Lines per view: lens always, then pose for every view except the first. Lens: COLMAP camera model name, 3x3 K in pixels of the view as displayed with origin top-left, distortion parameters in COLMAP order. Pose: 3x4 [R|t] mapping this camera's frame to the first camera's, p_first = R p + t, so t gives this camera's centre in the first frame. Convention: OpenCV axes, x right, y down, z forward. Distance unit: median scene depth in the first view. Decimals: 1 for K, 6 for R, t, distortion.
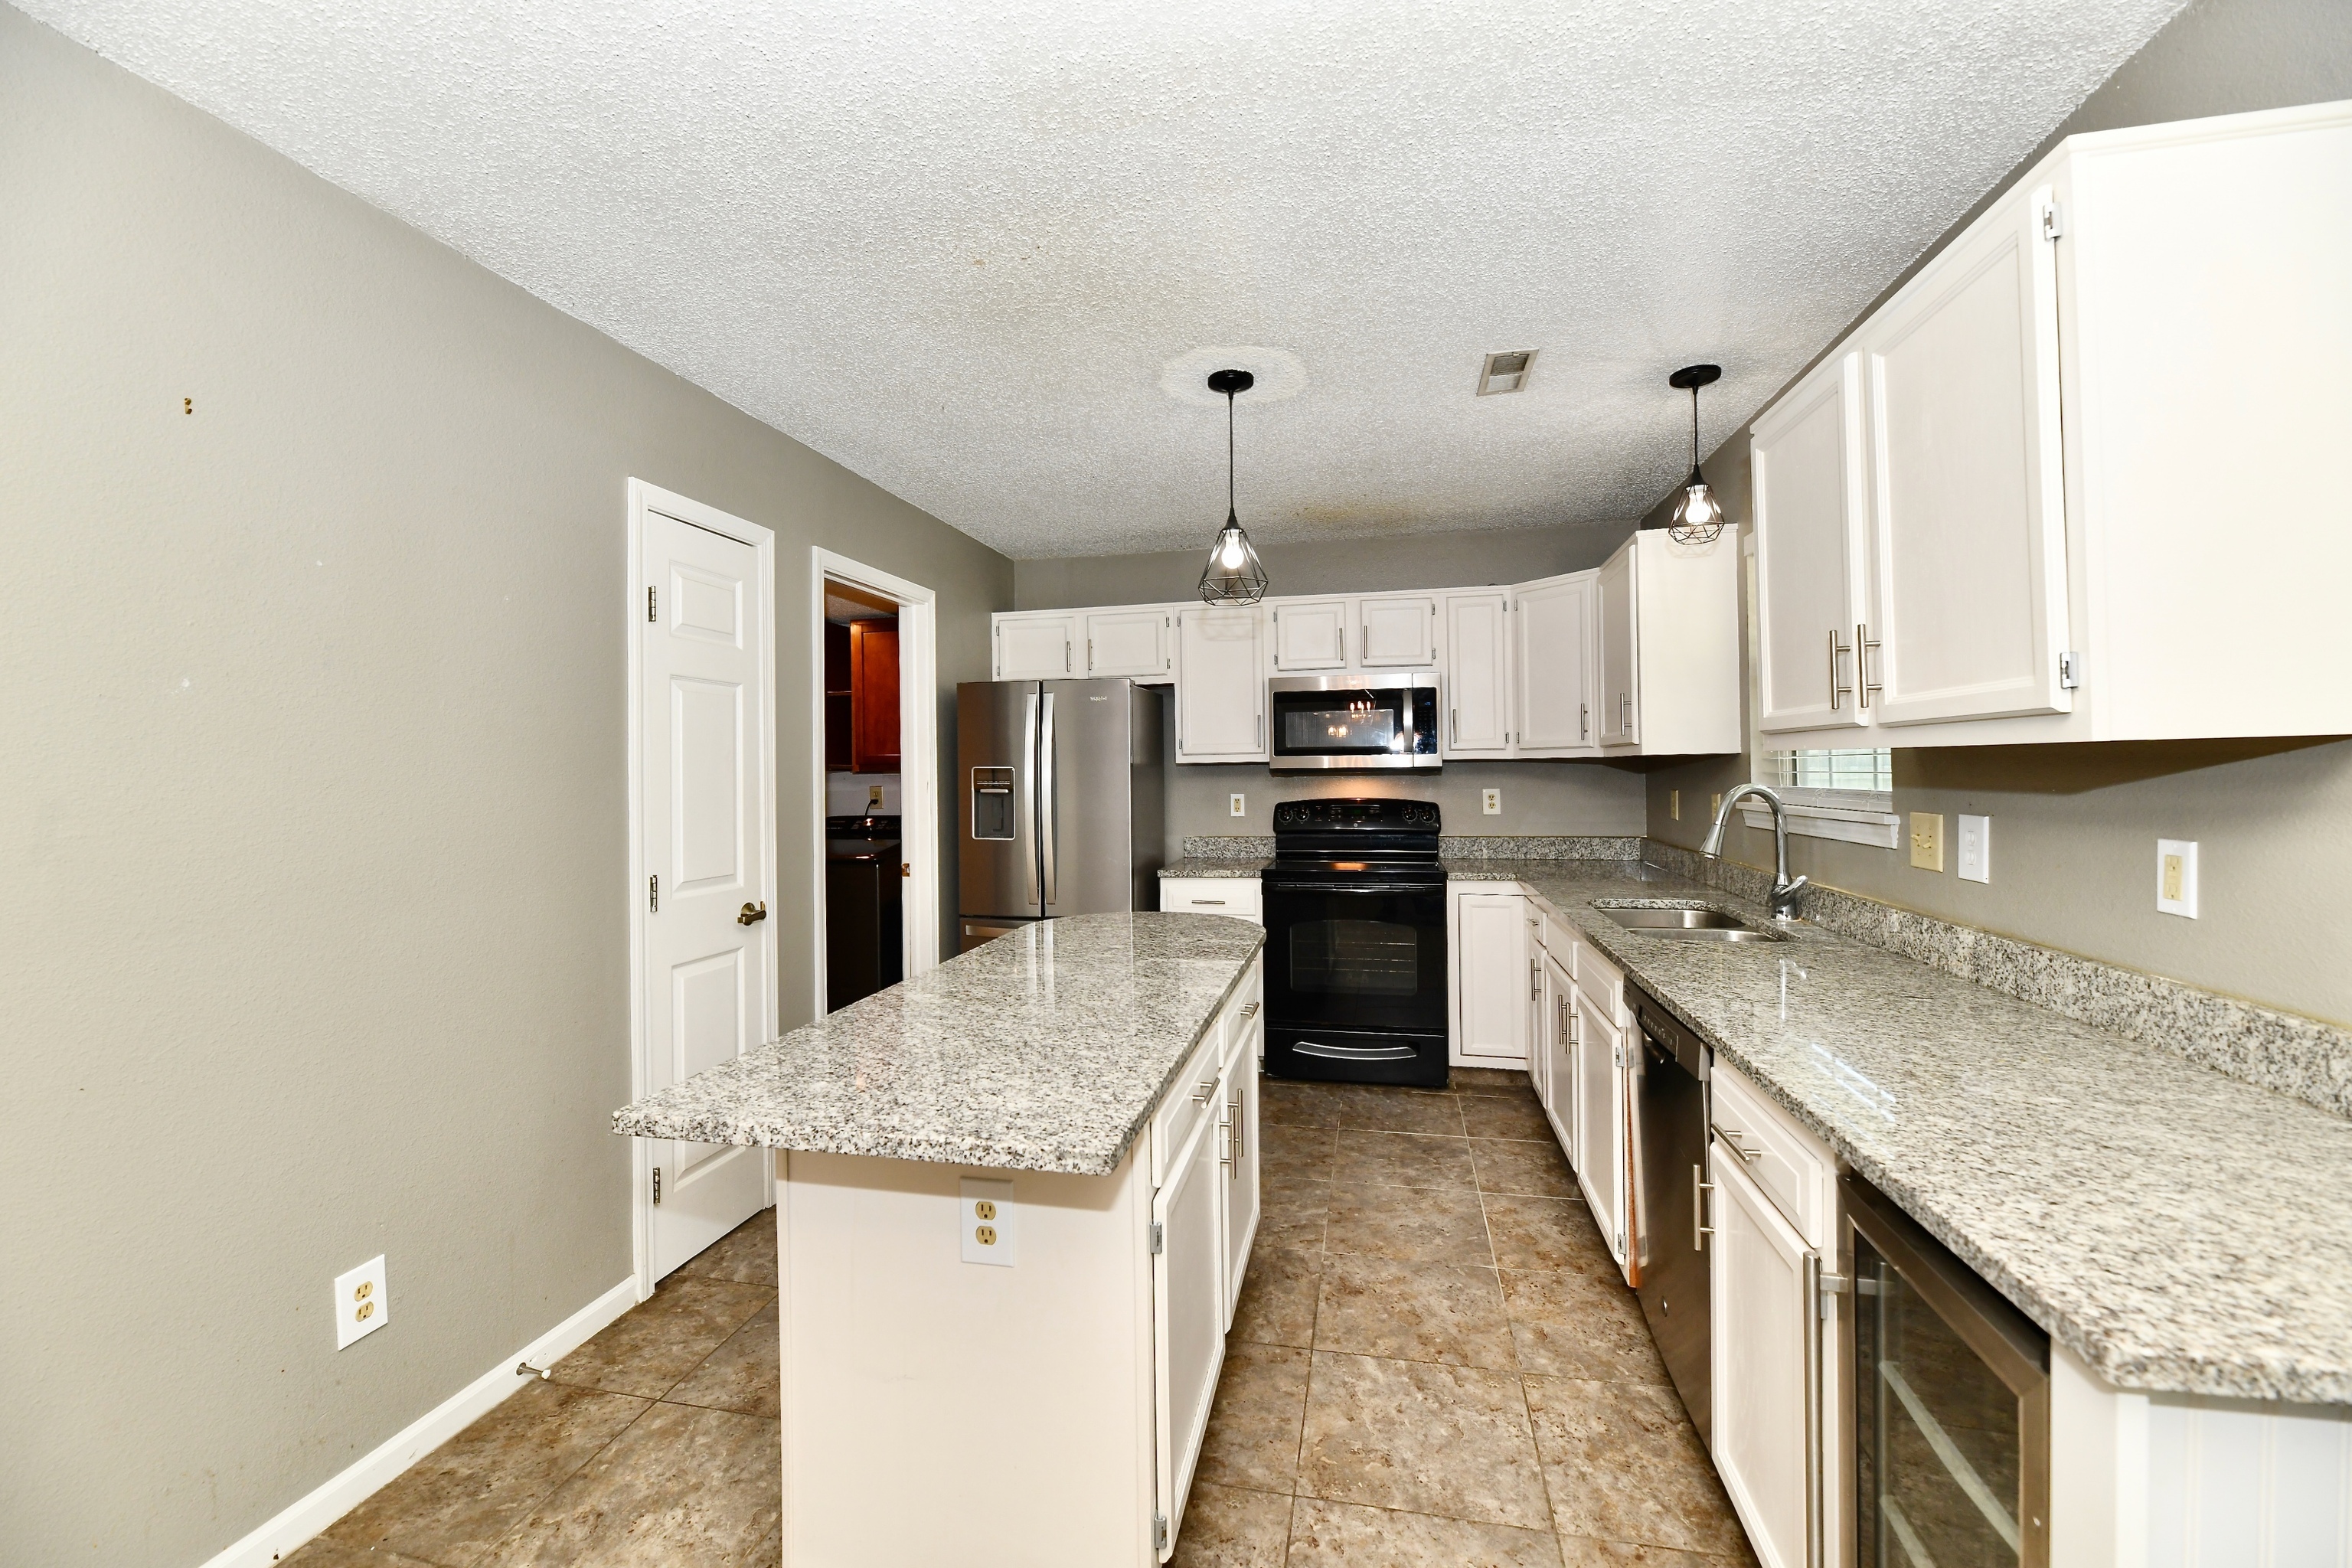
lens RADIAL K [[961.9, 0, 1175.1], [0, 961.9, 775.8], [0, 0, 1]] dist [-0.003425, -0.002852]
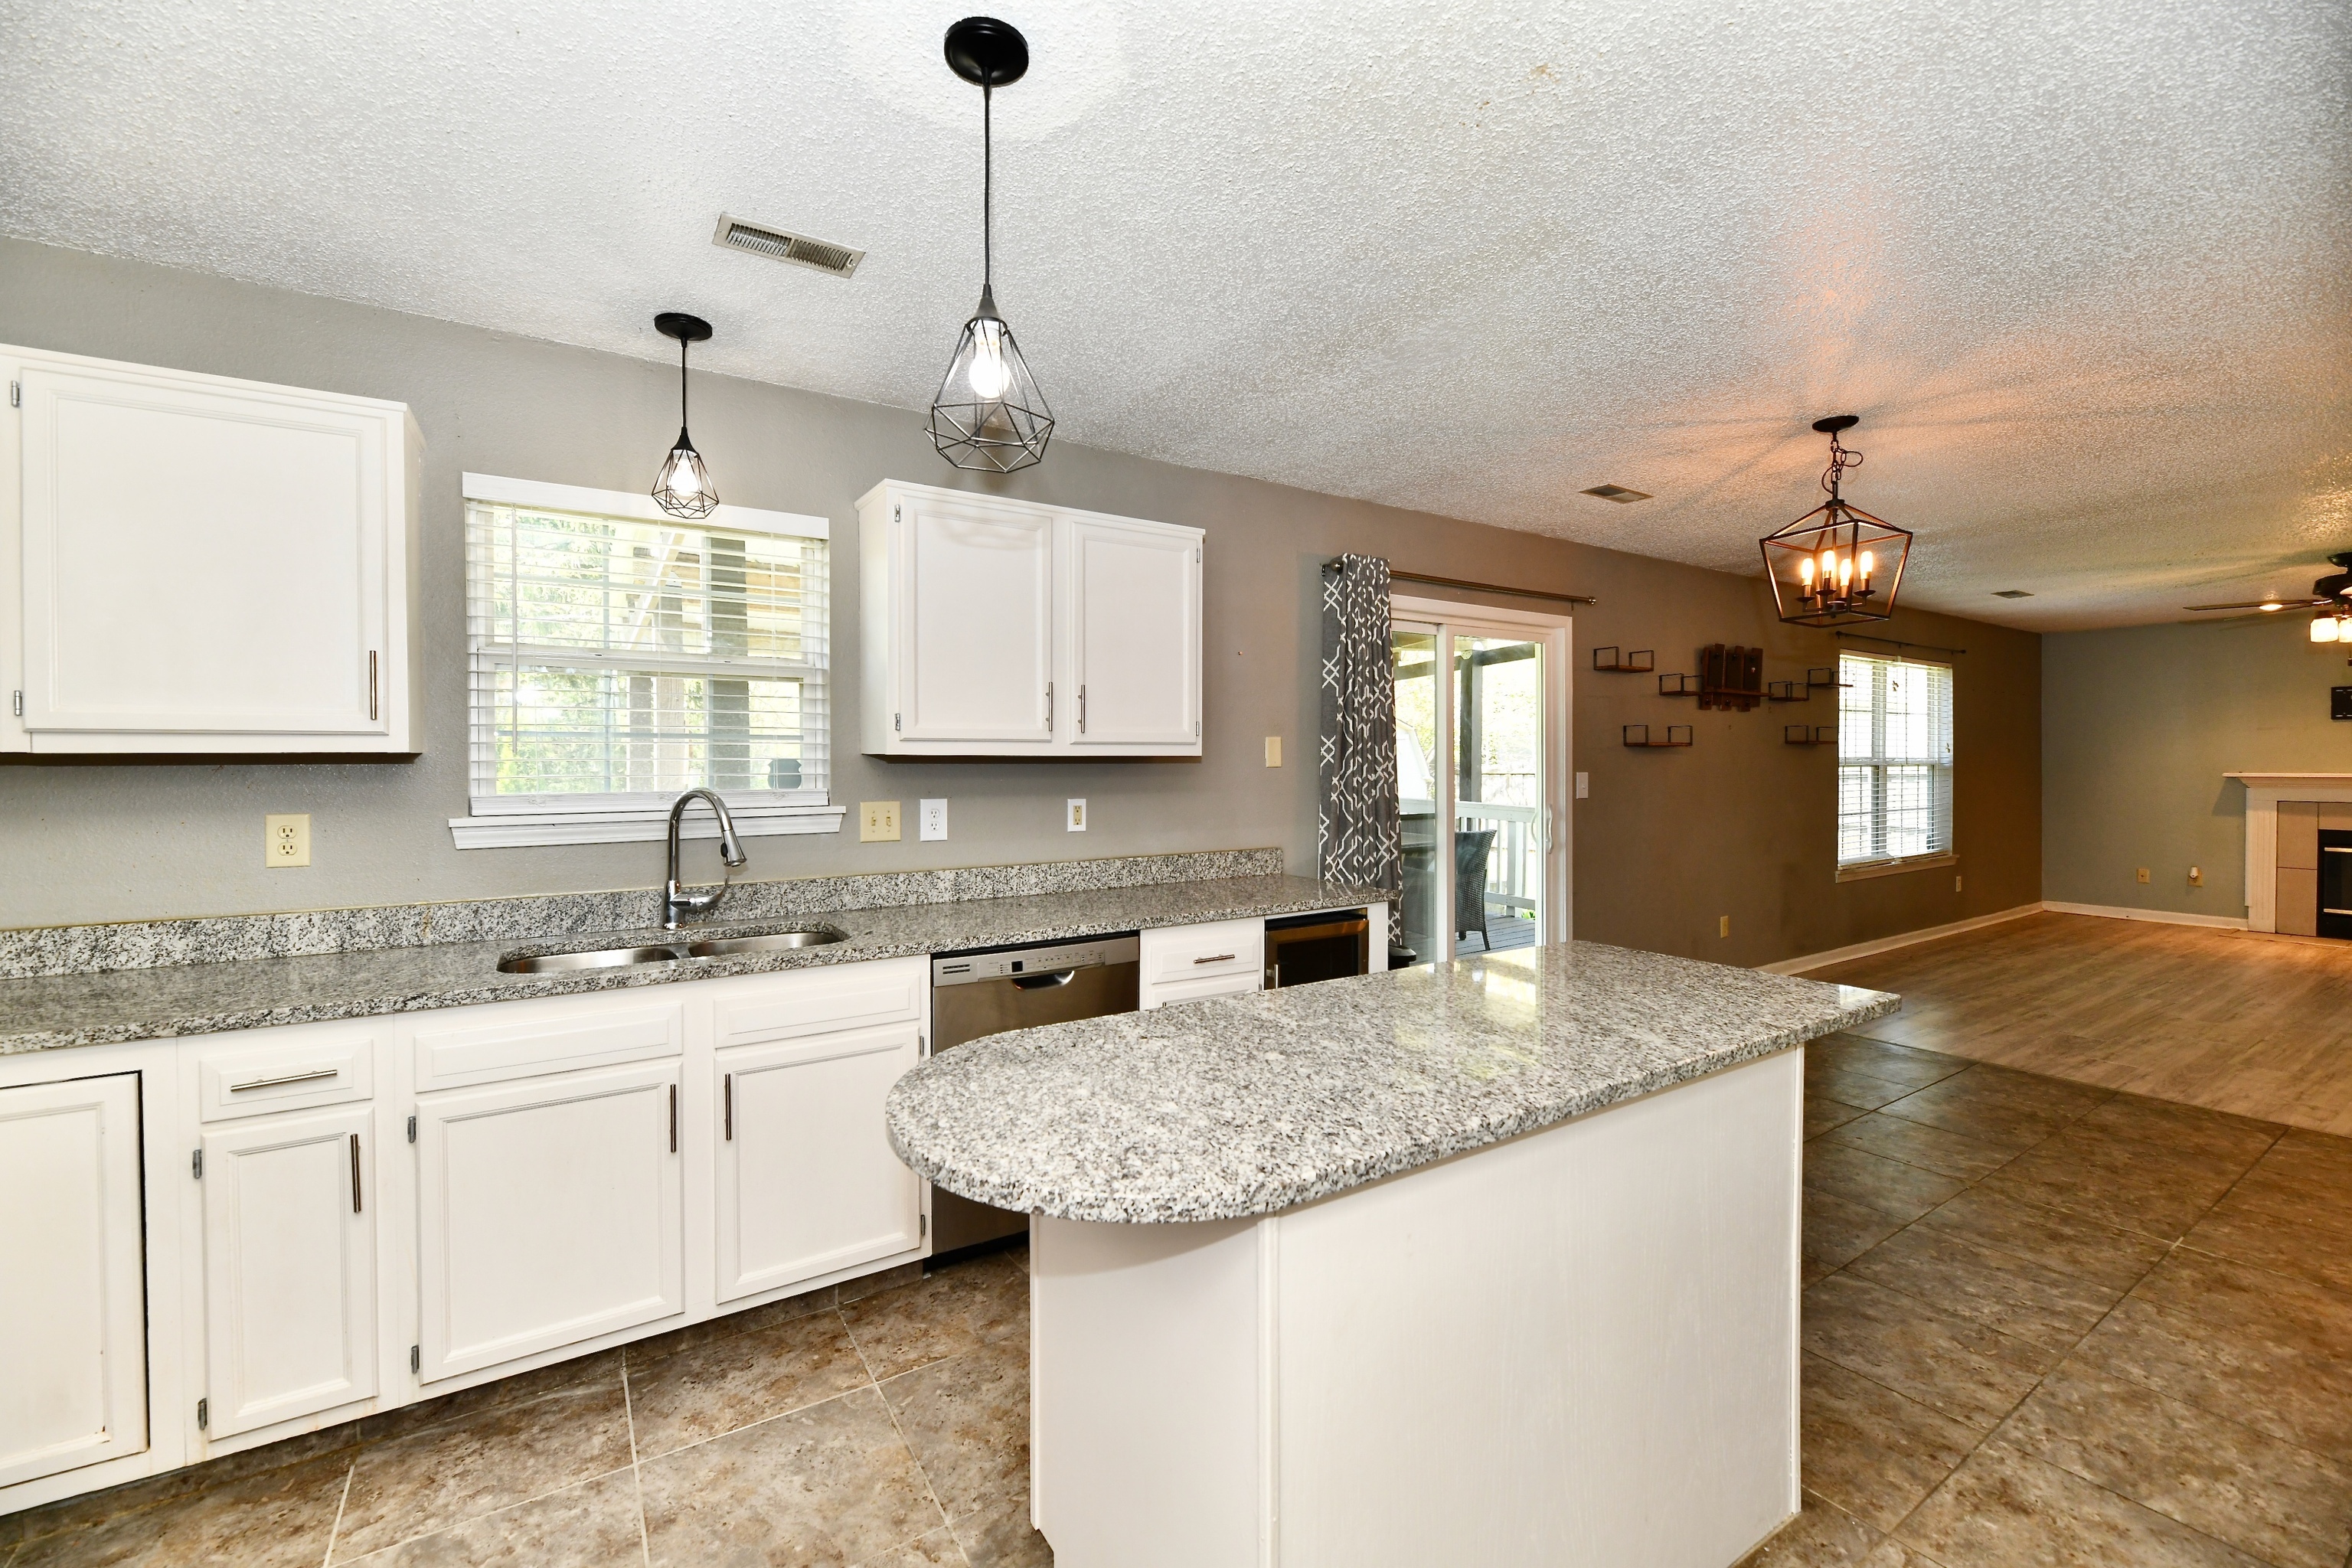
lens RADIAL K [[961.9, 0, 1164.6], [0, 961.9, 768.2], [0, 0, 1]] dist [-0.003425, -0.002852]
pose [[-0.698956, 0.007934, 0.715121, -0.256770], [0.015765, 0.999866, 0.004315, -0.004473], [-0.714991, 0.014290, -0.698988, 0.845695]]
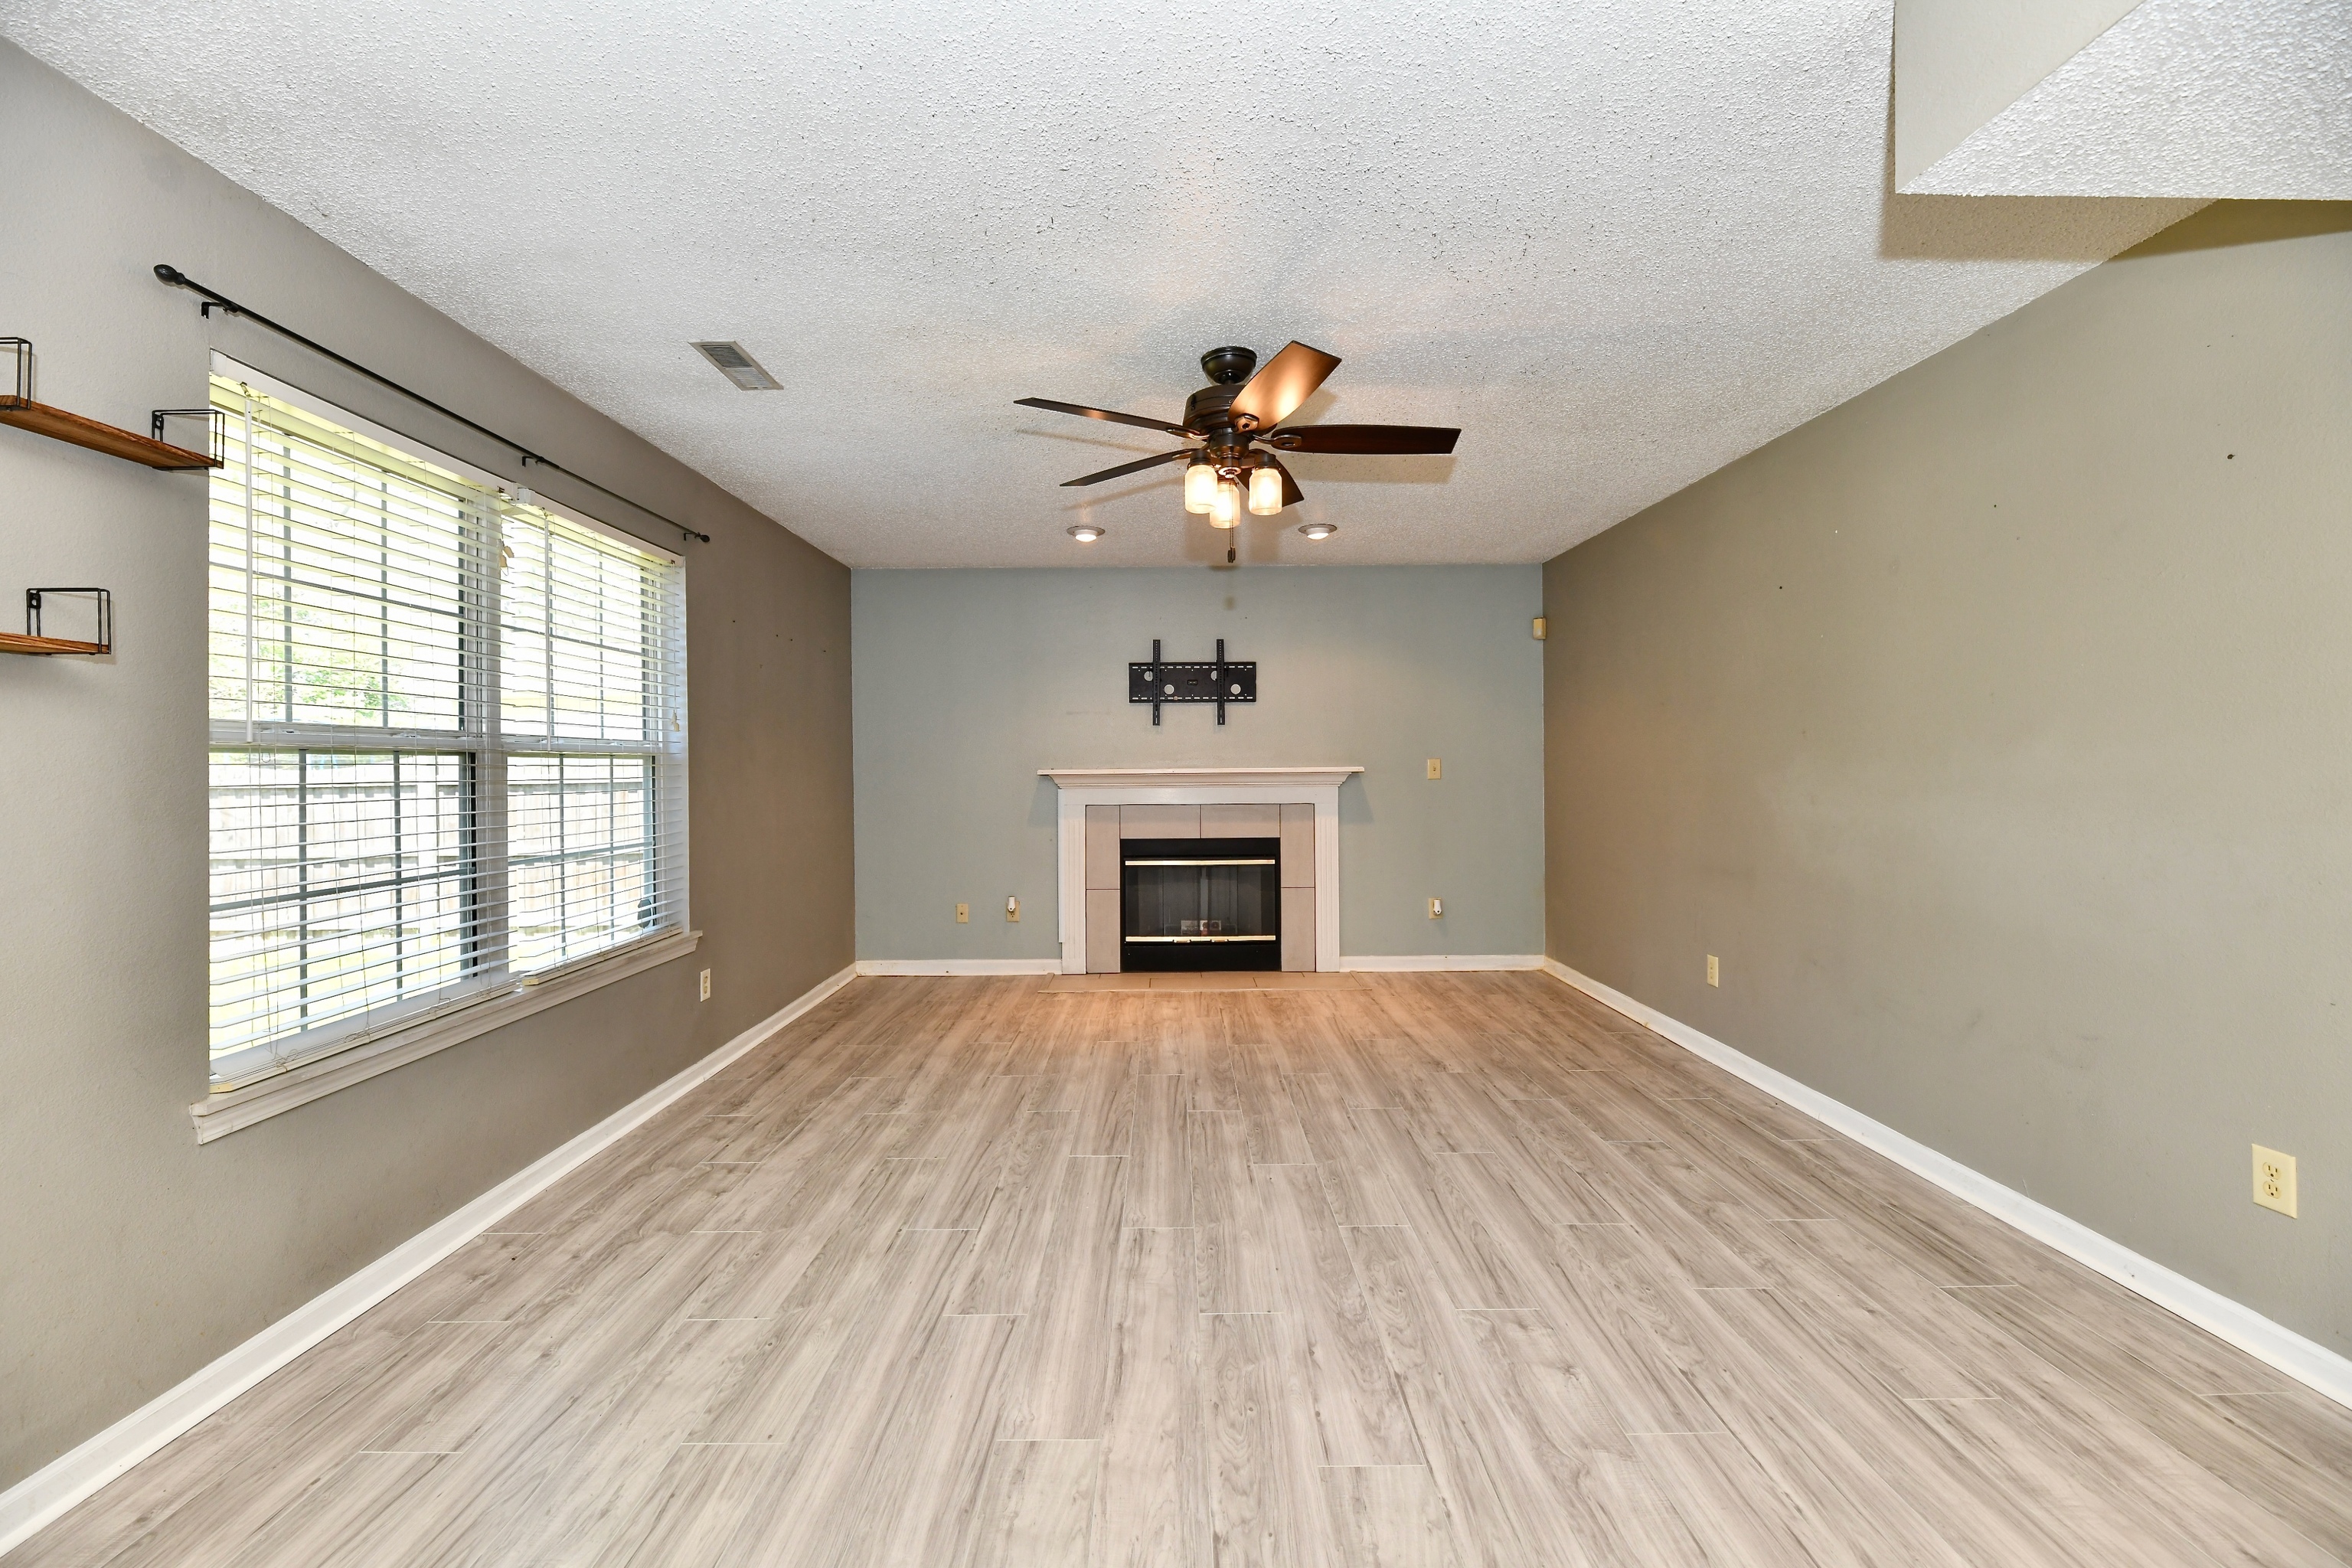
lens RADIAL K [[961.9, 0, 1171.8], [0, 961.9, 767.6], [0, 0, 1]] dist [-0.003425, -0.002852]
pose [[-0.977883, 0.018125, -0.208364, -0.267365], [0.016538, 0.999819, 0.009354, 0.029747], [0.208496, 0.005701, -0.978007, -0.444696]]
